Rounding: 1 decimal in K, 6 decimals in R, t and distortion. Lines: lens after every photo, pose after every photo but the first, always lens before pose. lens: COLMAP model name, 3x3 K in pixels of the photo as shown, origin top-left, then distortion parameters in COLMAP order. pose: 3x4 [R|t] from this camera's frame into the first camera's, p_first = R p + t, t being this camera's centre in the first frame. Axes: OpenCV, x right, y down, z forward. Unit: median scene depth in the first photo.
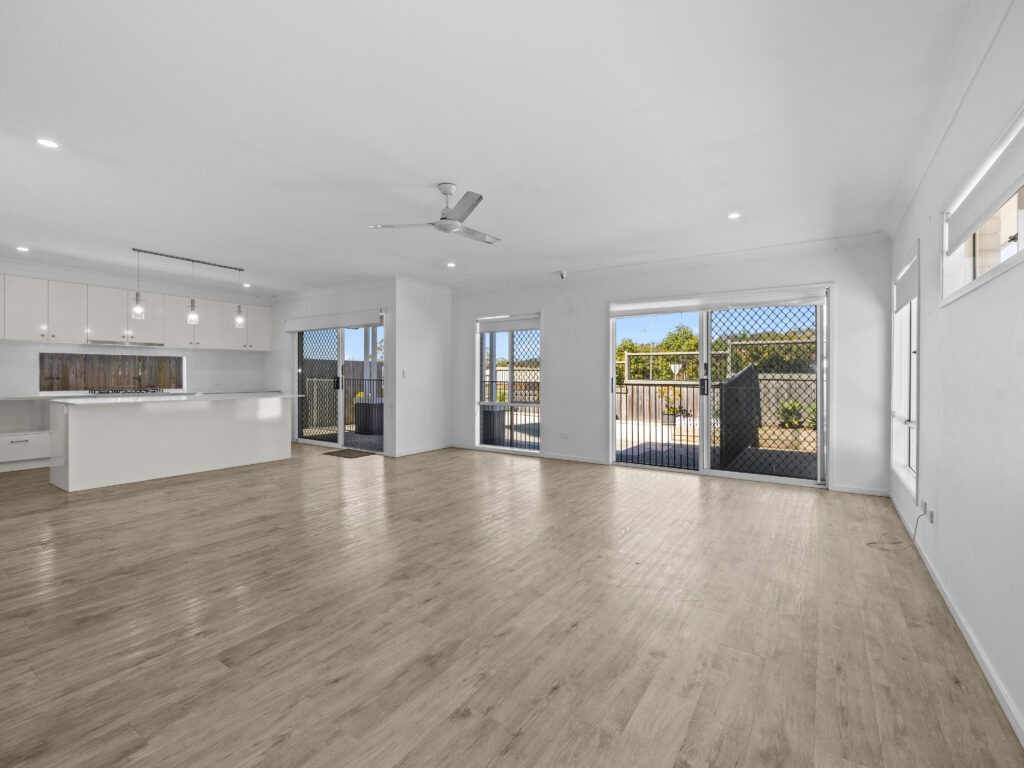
lens RADIAL K [[469.3, 0, 509.4], [0, 469.3, 375.8], [0, 0, 1]] dist [-0.013660, 0.000150]
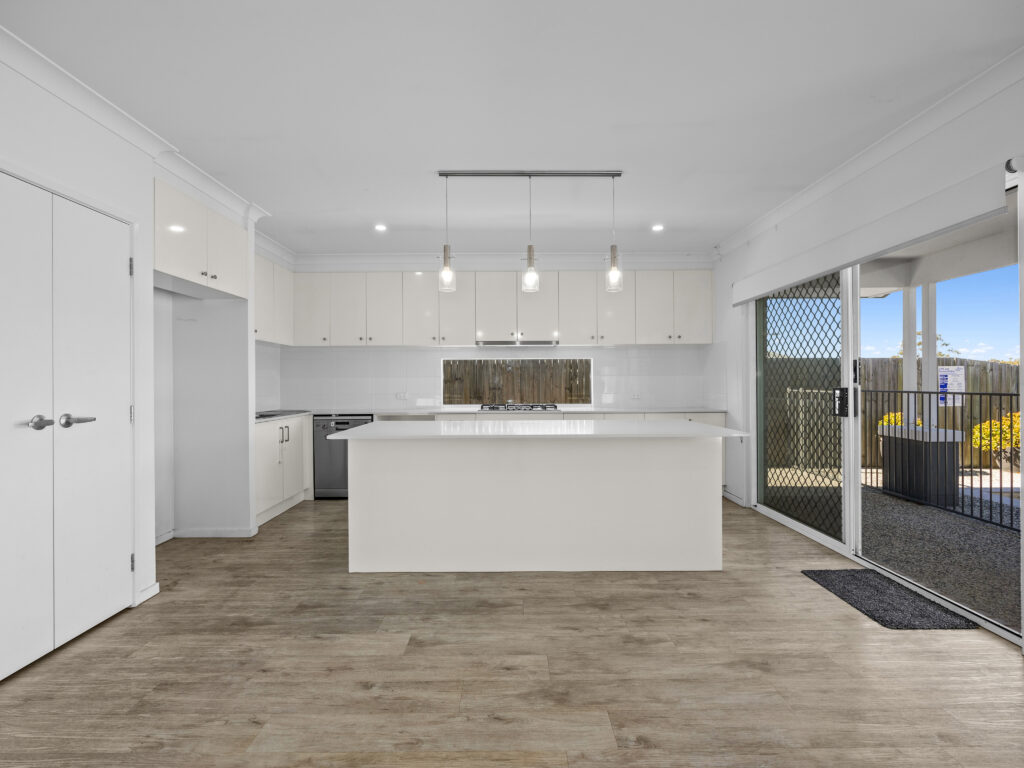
lens RADIAL K [[469.3, 0, 508.2], [0, 469.3, 381.8], [0, 0, 1]] dist [-0.013660, 0.000150]
pose [[0.555848, -0.006246, -0.831260, -0.176197], [0.004147, 0.999980, -0.004741, -0.003116], [0.831273, -0.000811, 0.555863, 0.488946]]
